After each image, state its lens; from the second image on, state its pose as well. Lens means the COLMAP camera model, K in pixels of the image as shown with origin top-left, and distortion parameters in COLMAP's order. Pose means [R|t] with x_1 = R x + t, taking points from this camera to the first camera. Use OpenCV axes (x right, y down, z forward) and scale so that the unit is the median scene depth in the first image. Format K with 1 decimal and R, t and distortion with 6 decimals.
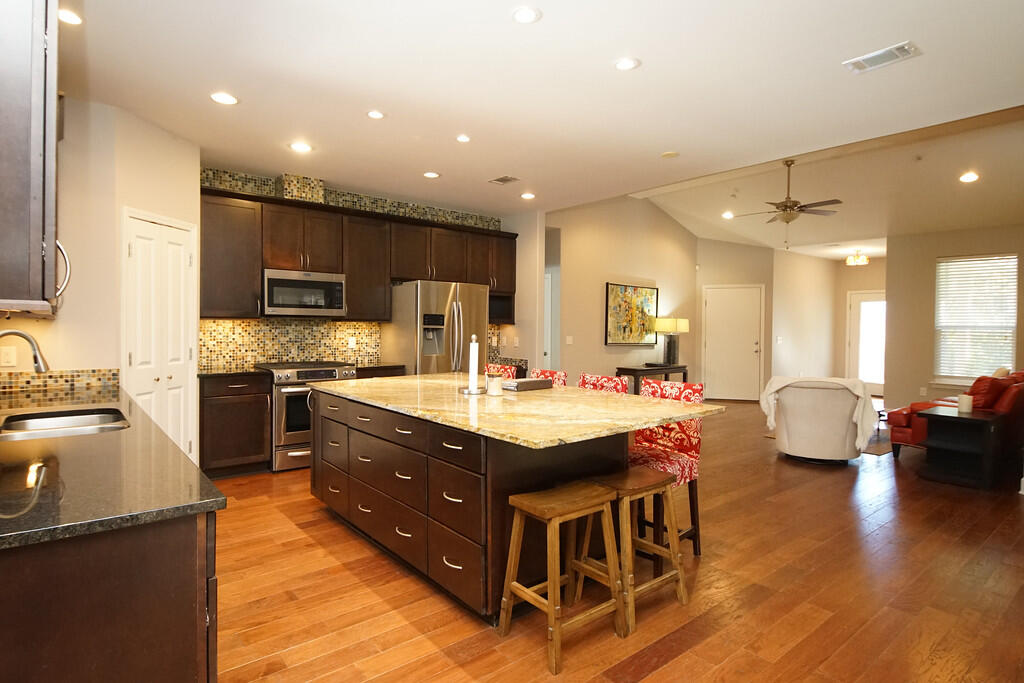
lens RADIAL K [[550.5, 0, 519.4], [0, 550.5, 339.0], [0, 0, 1]] dist [0.026852, -0.030452]
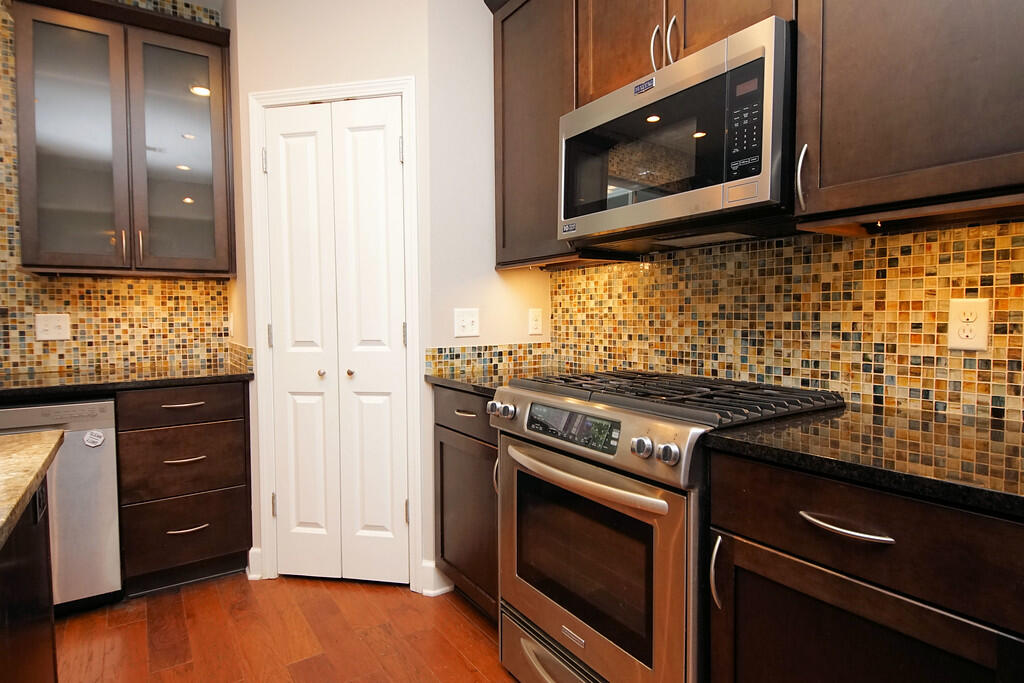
lens RADIAL K [[550.5, 0, 499.9], [0, 550.5, 337.7], [0, 0, 1]] dist [0.026852, -0.030452]
pose [[-0.124137, 0.033969, -0.991683, -0.075147], [-0.017484, 0.999184, 0.036415, 0.007953], [0.992111, 0.021859, -0.123442, 0.932192]]
